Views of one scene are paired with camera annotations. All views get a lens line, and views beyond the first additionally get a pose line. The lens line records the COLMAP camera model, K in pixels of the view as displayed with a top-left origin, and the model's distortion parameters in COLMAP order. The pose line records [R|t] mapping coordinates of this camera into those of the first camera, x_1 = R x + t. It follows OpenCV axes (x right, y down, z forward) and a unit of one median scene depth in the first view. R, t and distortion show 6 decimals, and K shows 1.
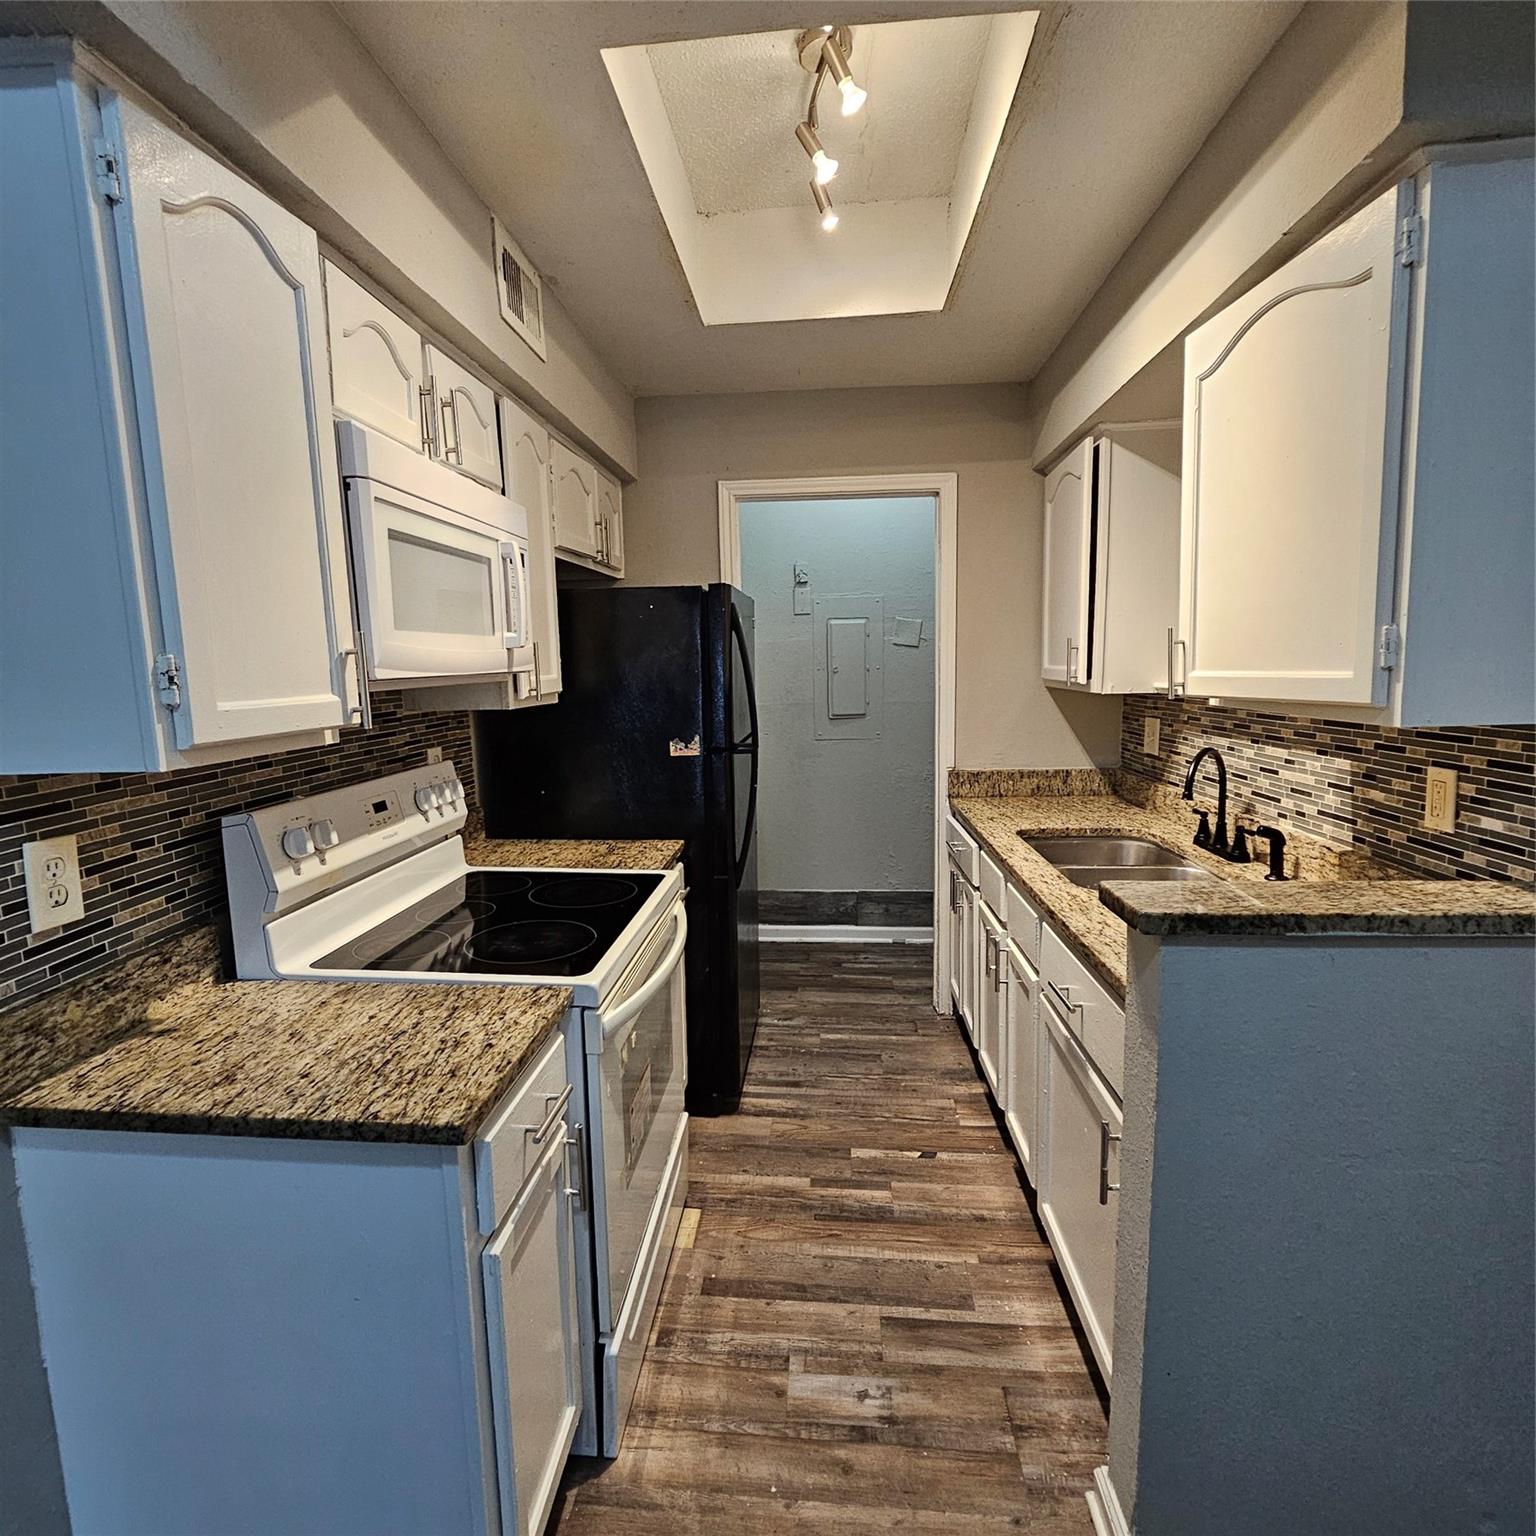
lens RADIAL K [[841.3, 0, 749.0], [0, 841.3, 769.3], [0, 0, 1]] dist [-0.000733, -0.001195]
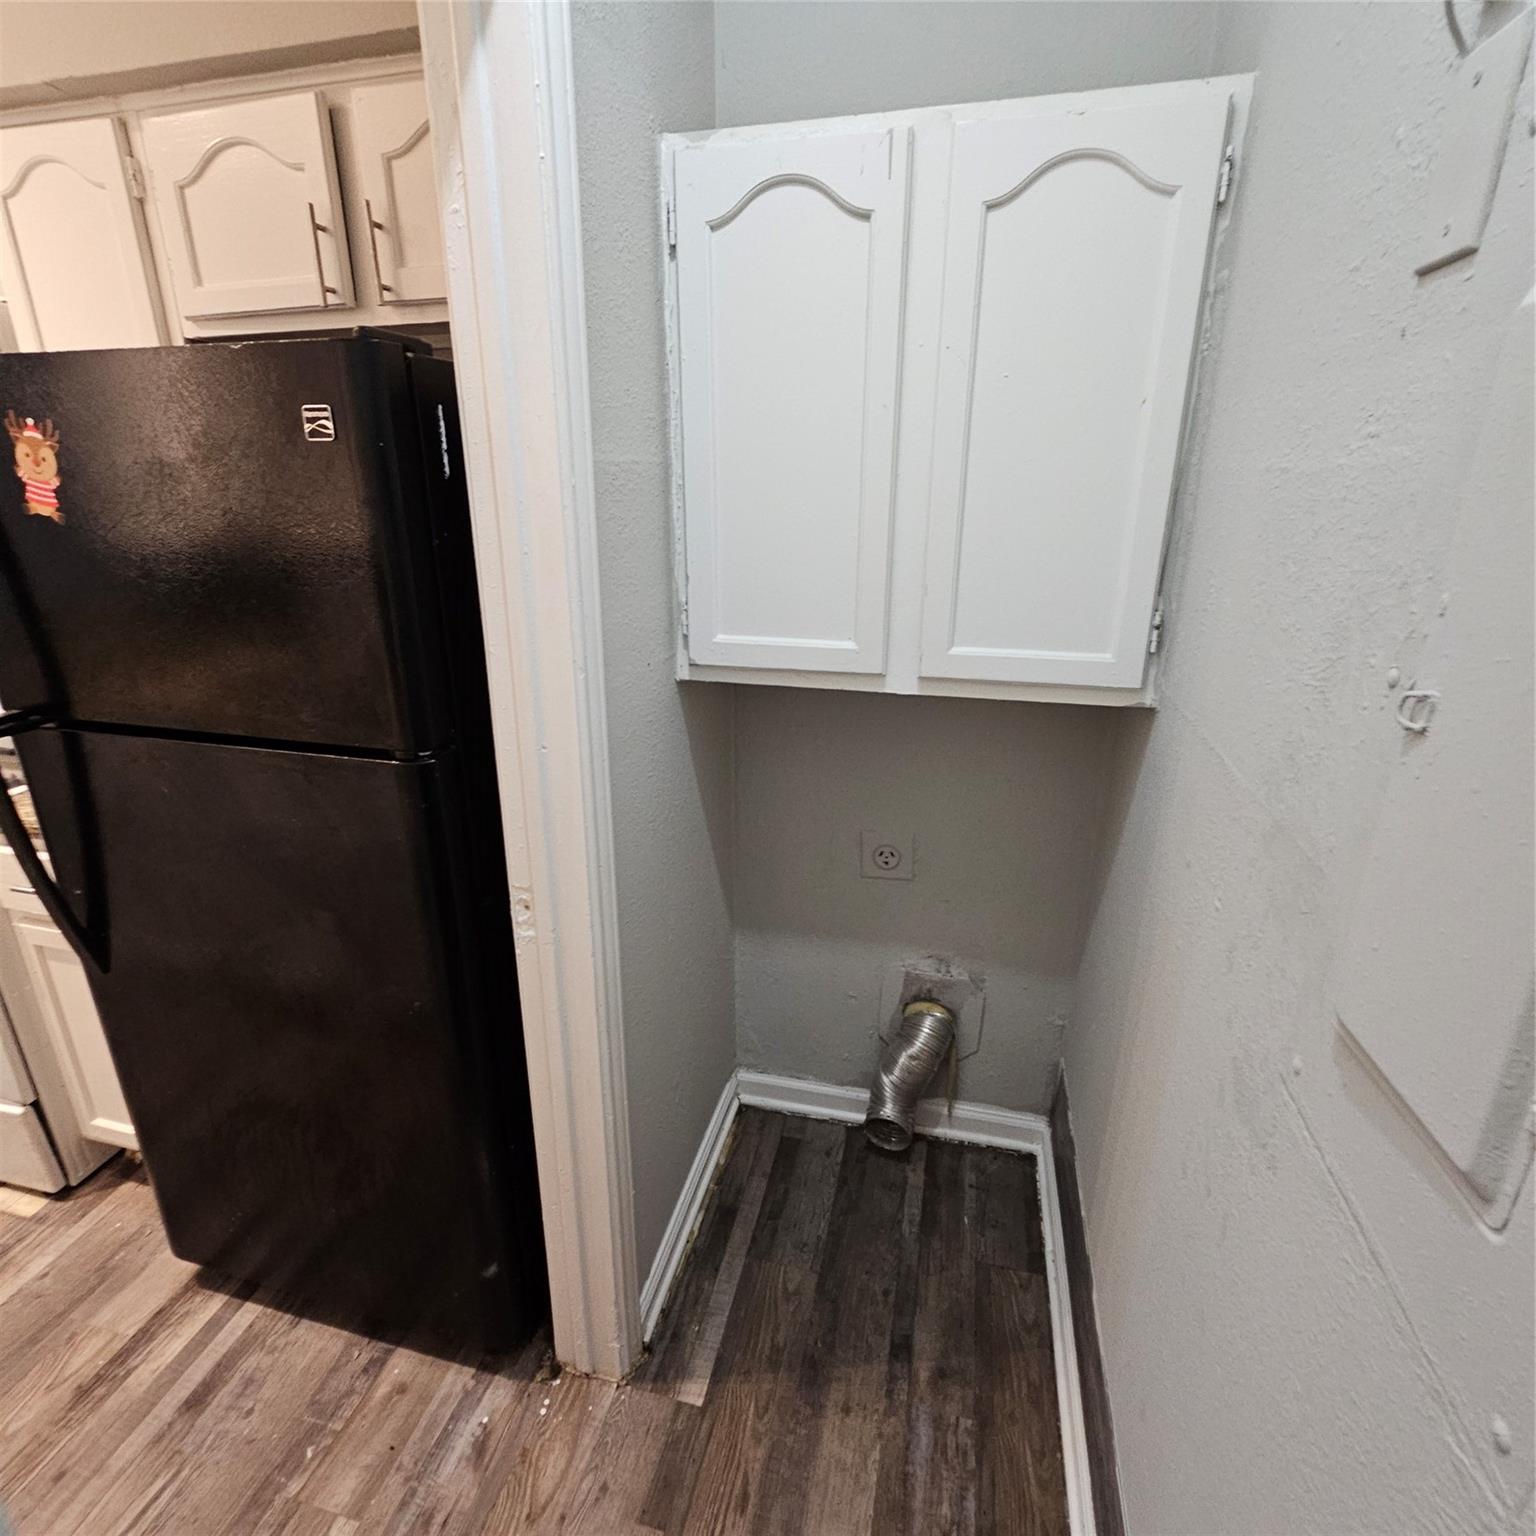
lens RADIAL K [[835.5, 0, 735.7], [0, 835.5, 764.6], [0, 0, 1]] dist [0.001702, 0.001452]
pose [[-0.159699, 0.349803, -0.923111, 0.653023], [-0.118819, 0.921503, 0.369749, -0.400716], [0.979989, 0.168731, -0.105600, 2.547612]]
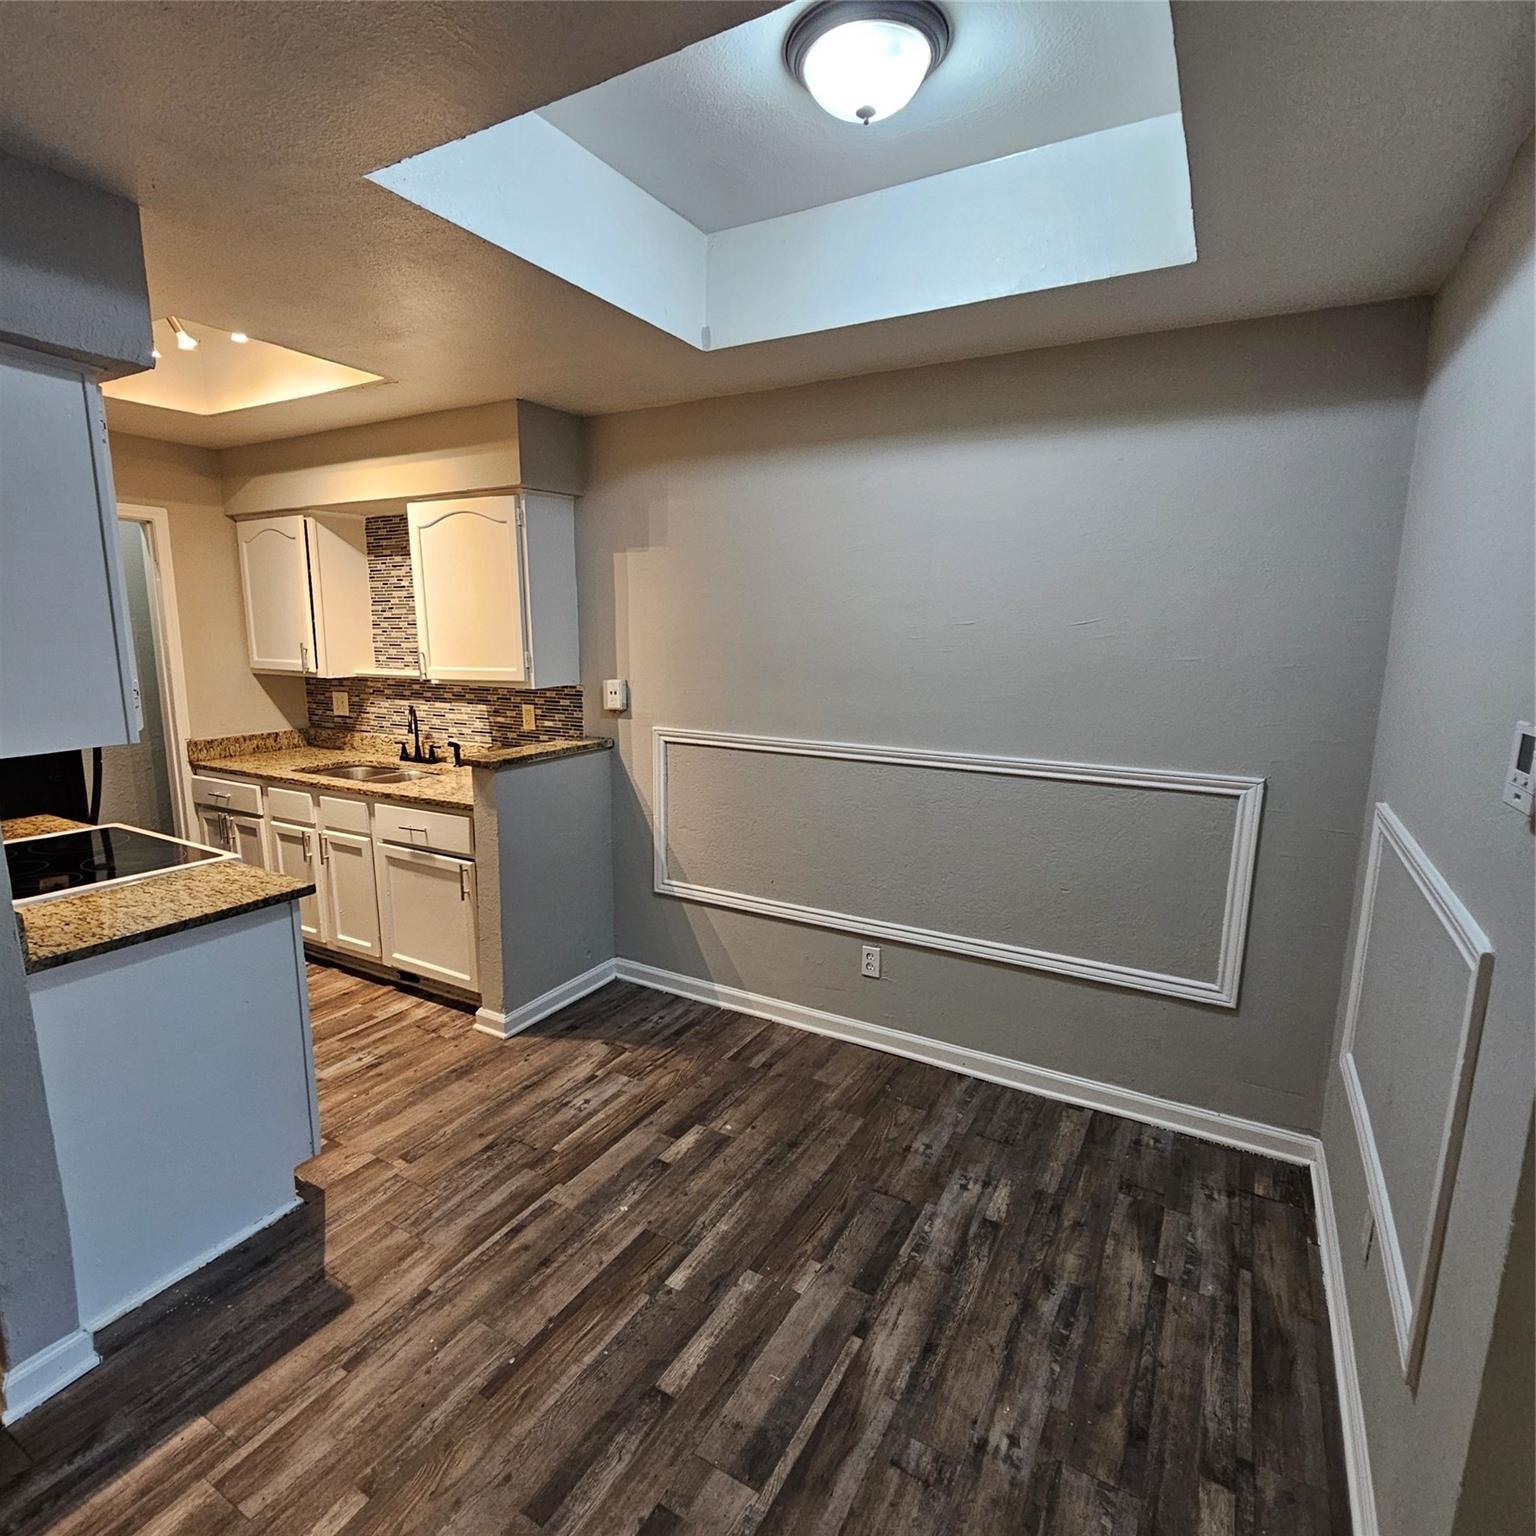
lens RADIAL K [[841.3, 0, 749.0], [0, 841.3, 769.3], [0, 0, 1]] dist [-0.000733, -0.001195]
pose [[0.415286, -0.131393, 0.900152, -1.240998], [0.101553, 0.990025, 0.097661, 0.011820], [-0.904005, 0.050856, 0.424487, -0.686245]]
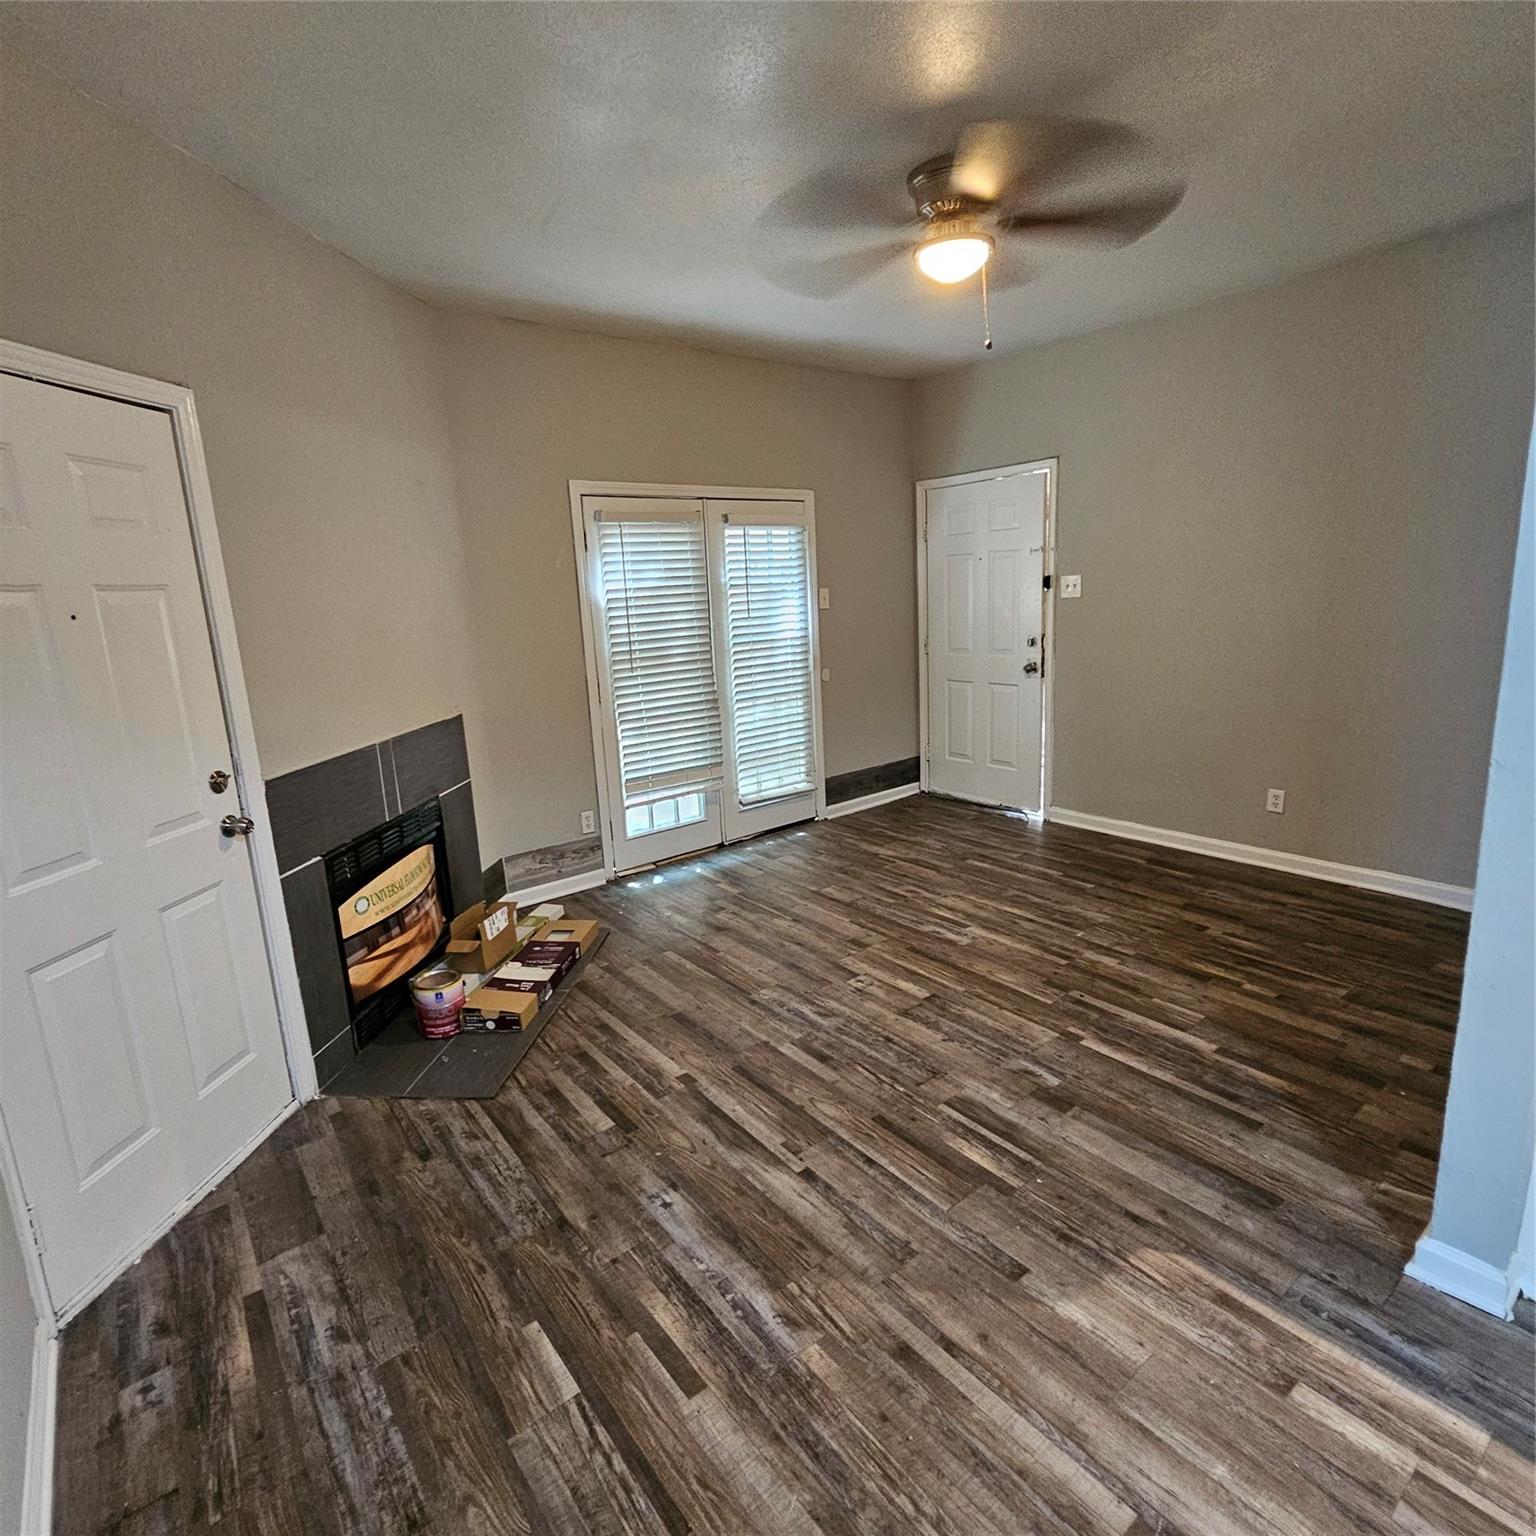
lens RADIAL K [[874.4, 0, 768.0], [0, 874.4, 768.0], [0, 0, 1]] dist [0.004694, -0.000117]
pose [[0.694985, 0.141690, -0.704925, -0.599125], [-0.068938, 0.989006, 0.130825, 0.074054], [0.715712, -0.042325, 0.697112, -0.768585]]
